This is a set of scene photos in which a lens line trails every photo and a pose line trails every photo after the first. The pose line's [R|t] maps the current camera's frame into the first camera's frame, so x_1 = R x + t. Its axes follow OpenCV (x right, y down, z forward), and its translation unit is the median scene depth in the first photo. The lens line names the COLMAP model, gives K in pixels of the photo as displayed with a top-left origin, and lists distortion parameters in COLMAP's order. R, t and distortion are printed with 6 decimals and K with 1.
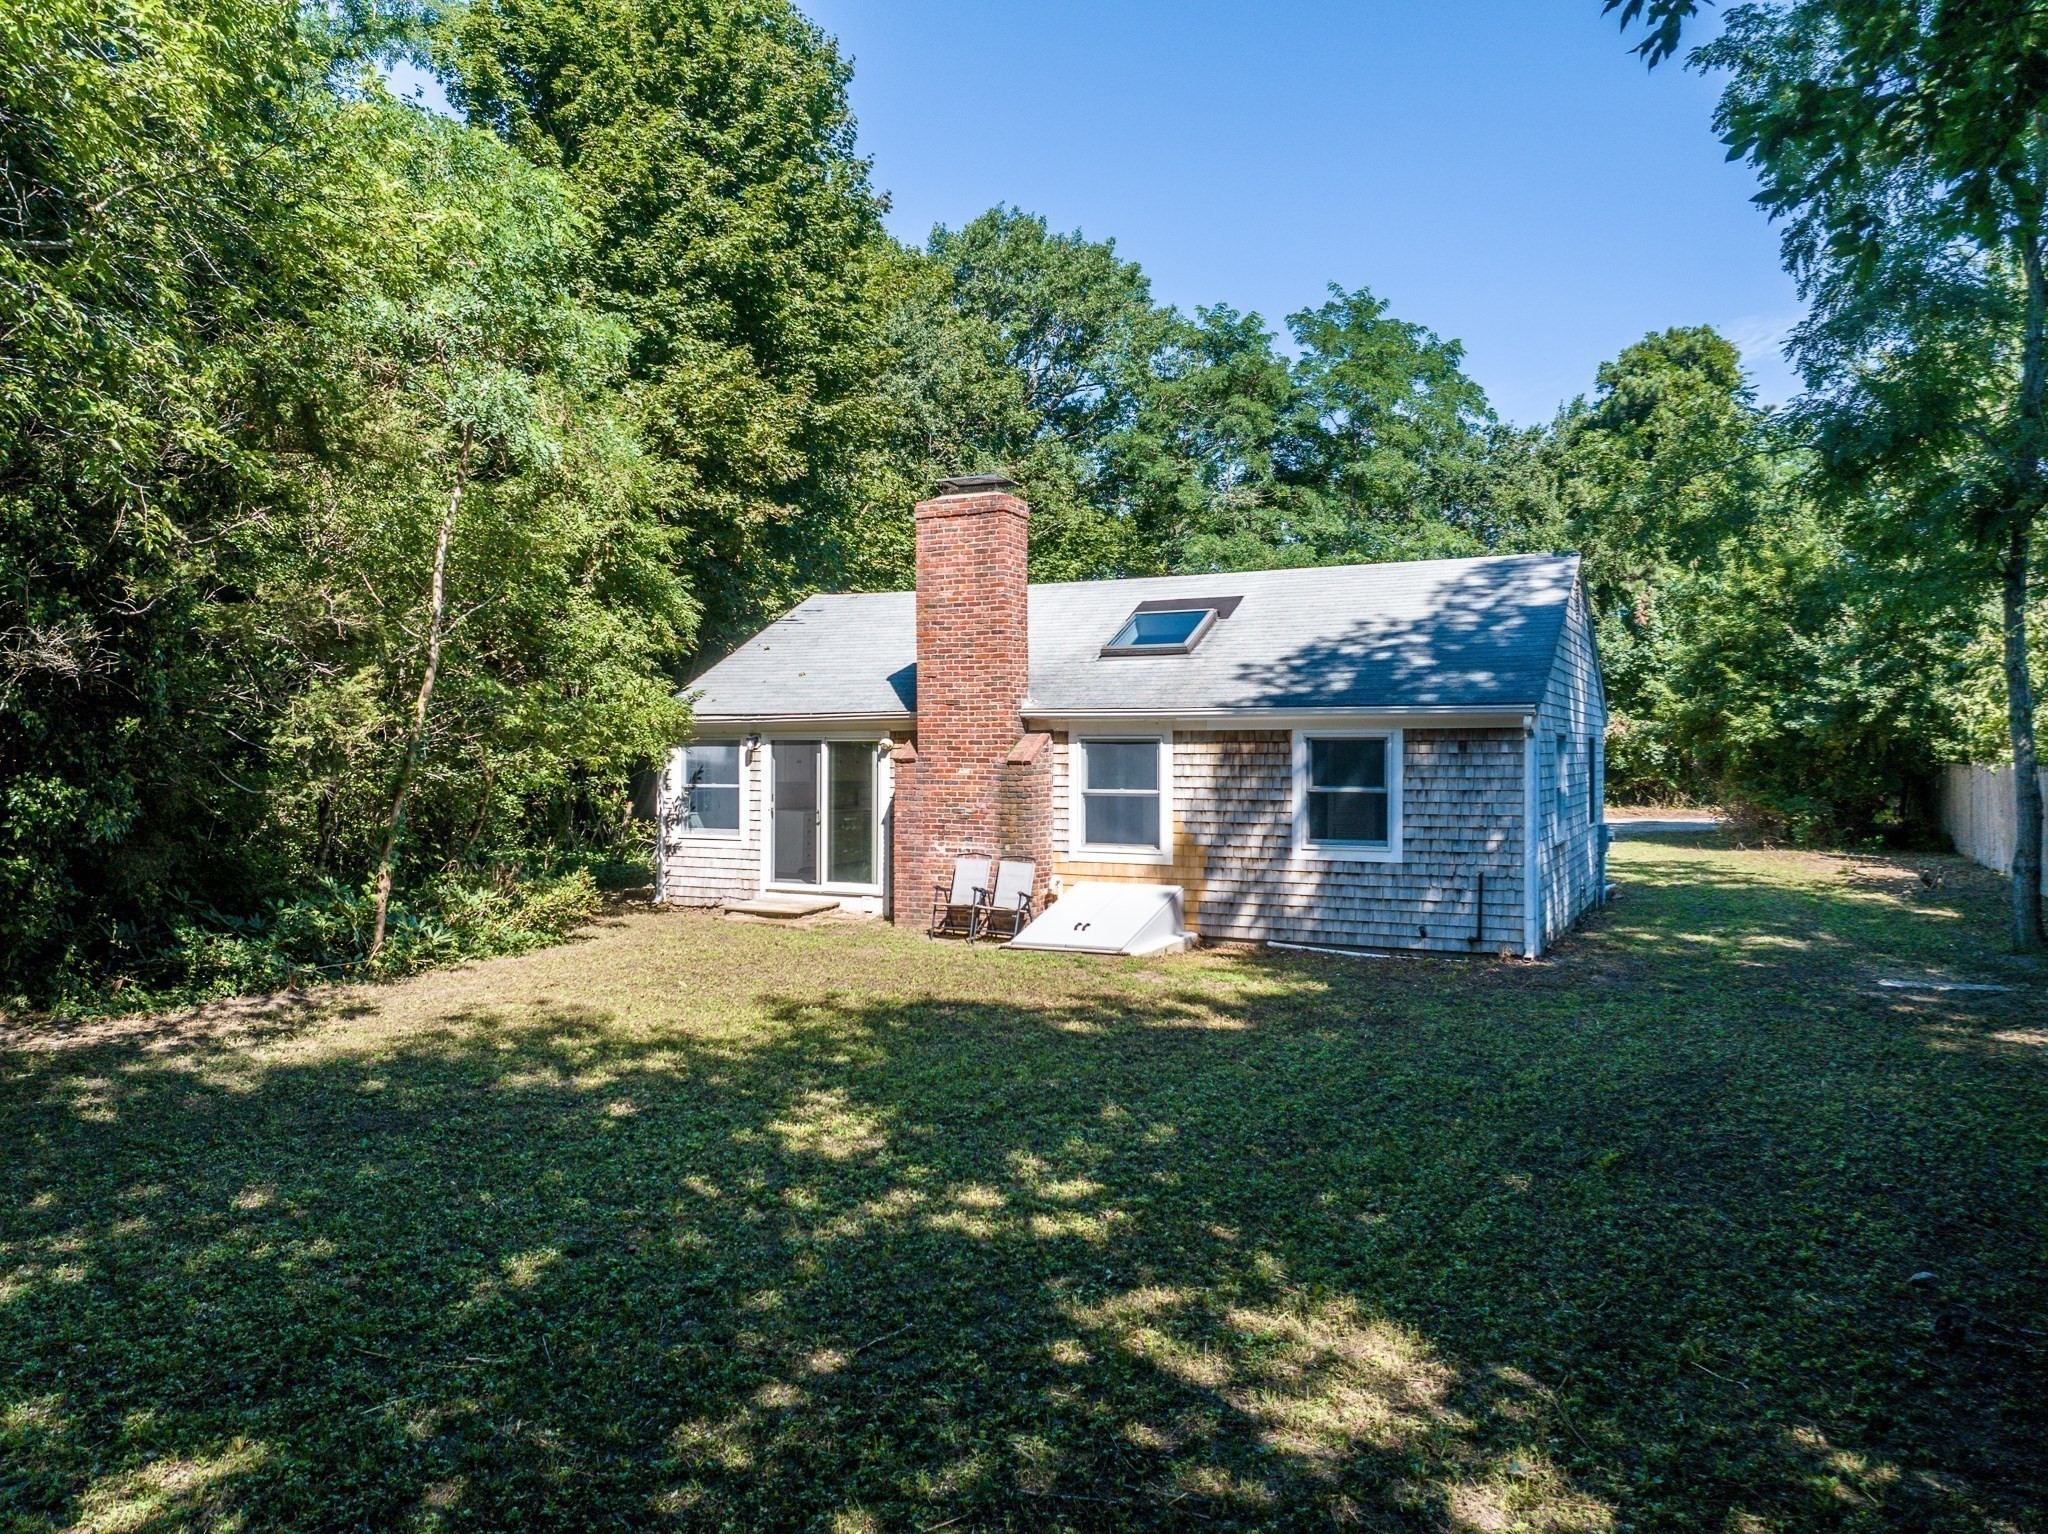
lens RADIAL K [[1432.1, 0, 1024.0], [0, 1432.1, 767.0], [0, 0, 1]] dist [-0.021870, -0.043895]
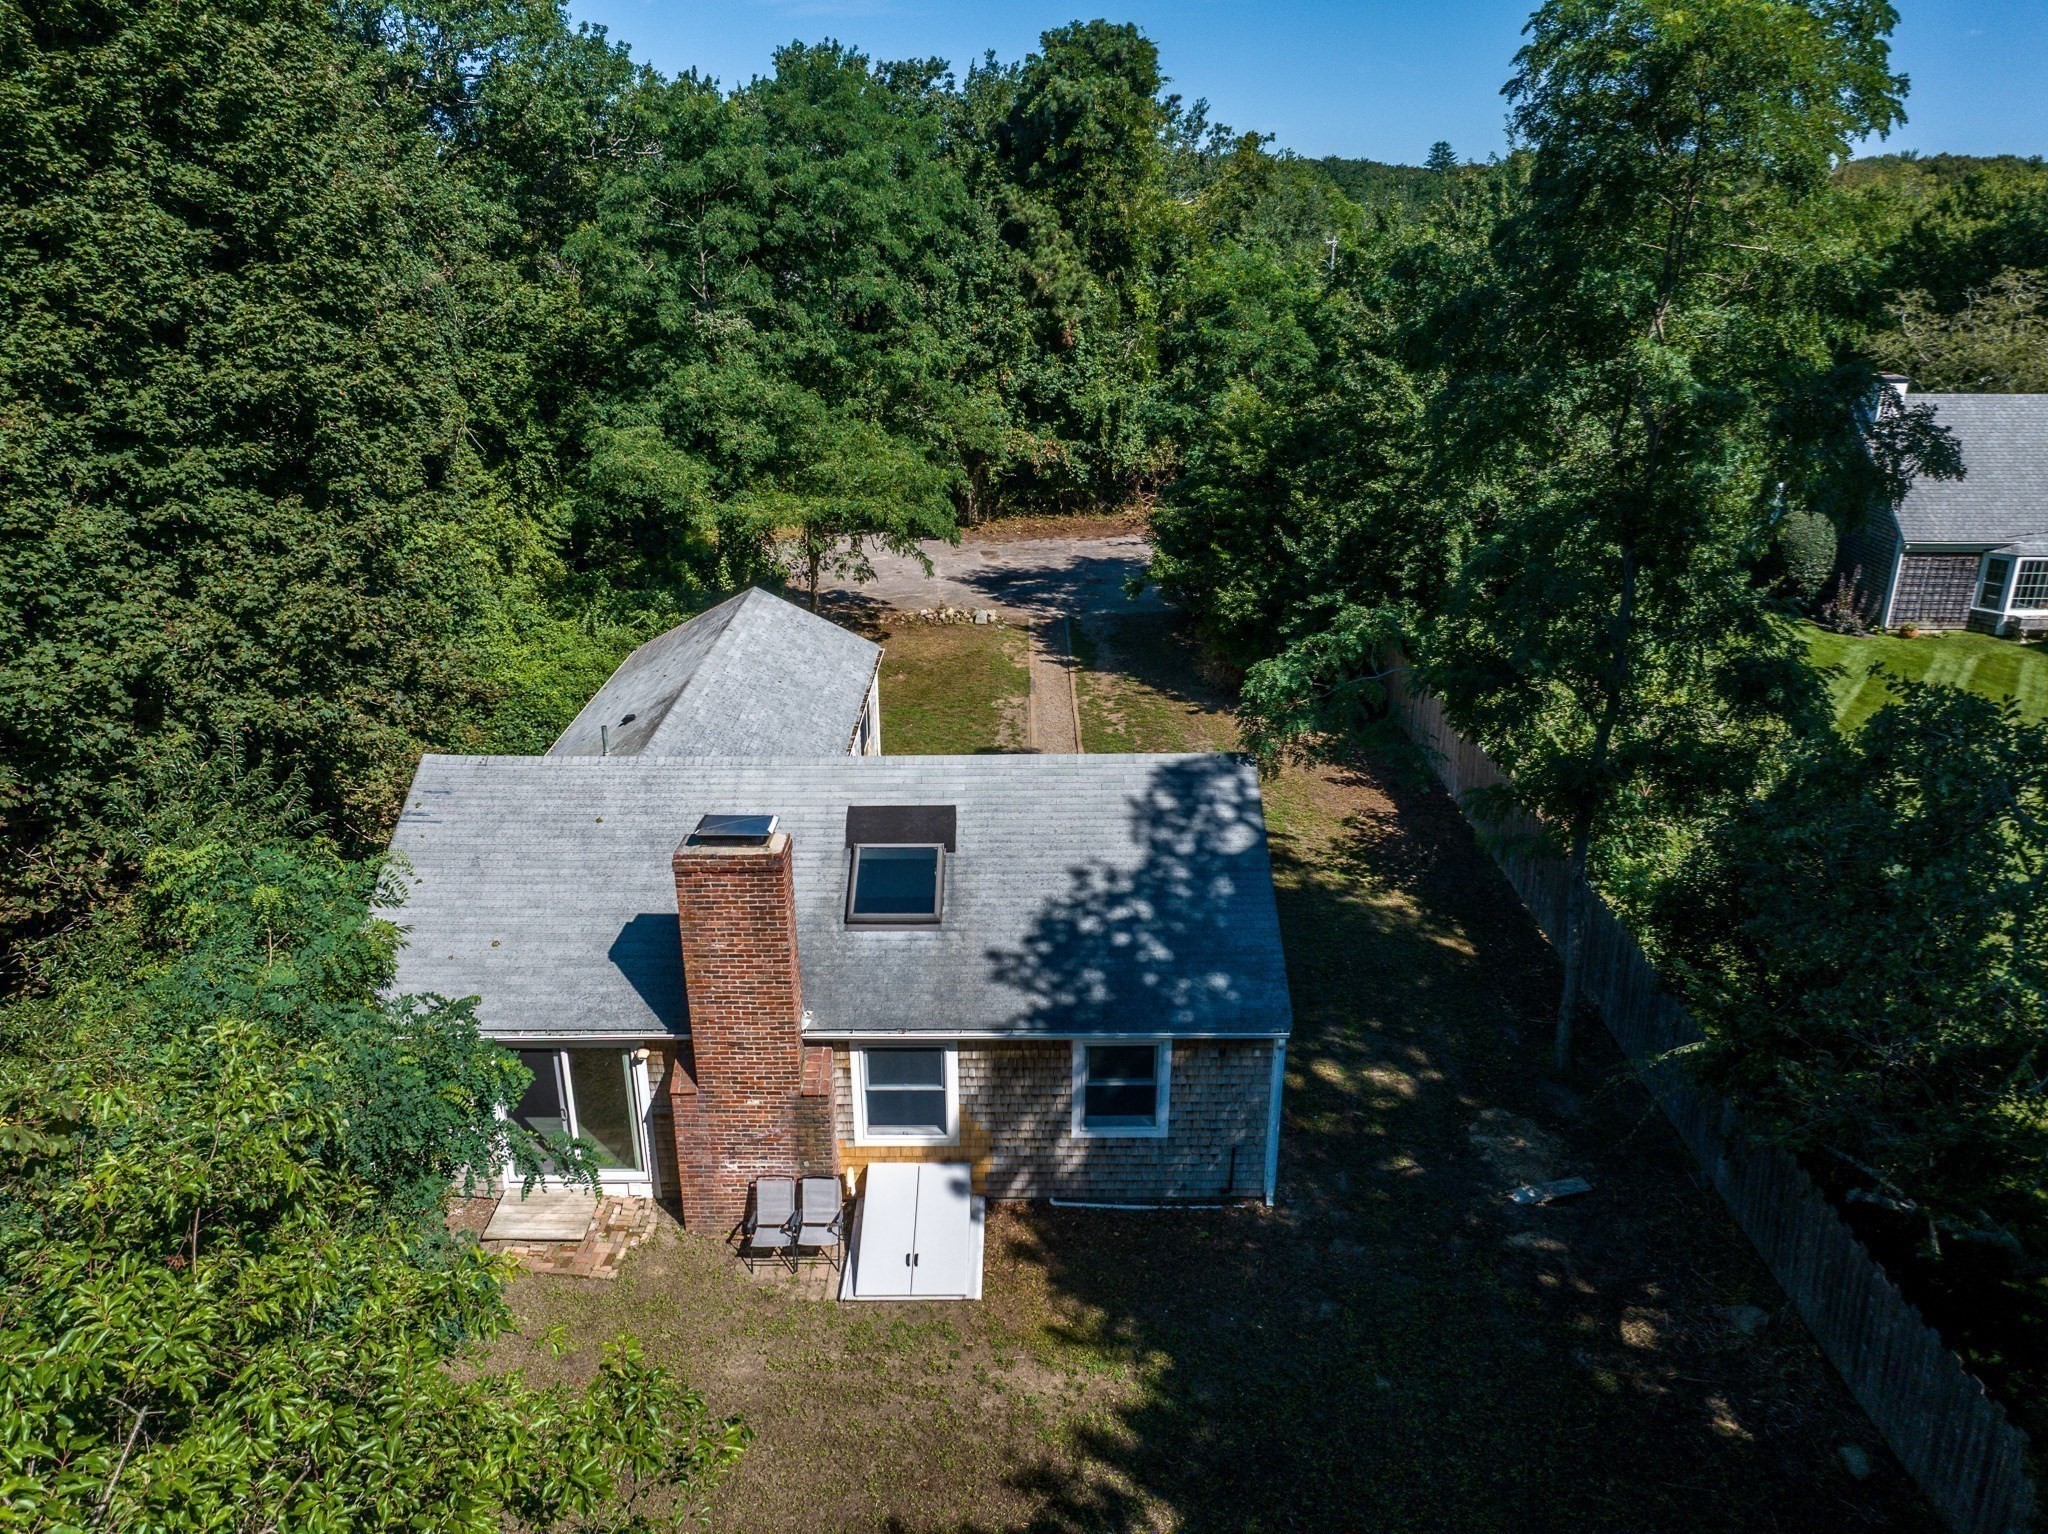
lens RADIAL K [[1432.1, 0, 1024.0], [0, 1432.1, 767.0], [0, 0, 1]] dist [-0.021870, -0.043895]
pose [[0.892454, -0.165903, 0.419527, -0.253568], [0.005314, 0.933729, 0.357942, -0.573447], [-0.451108, -0.317218, 0.834191, 0.155375]]
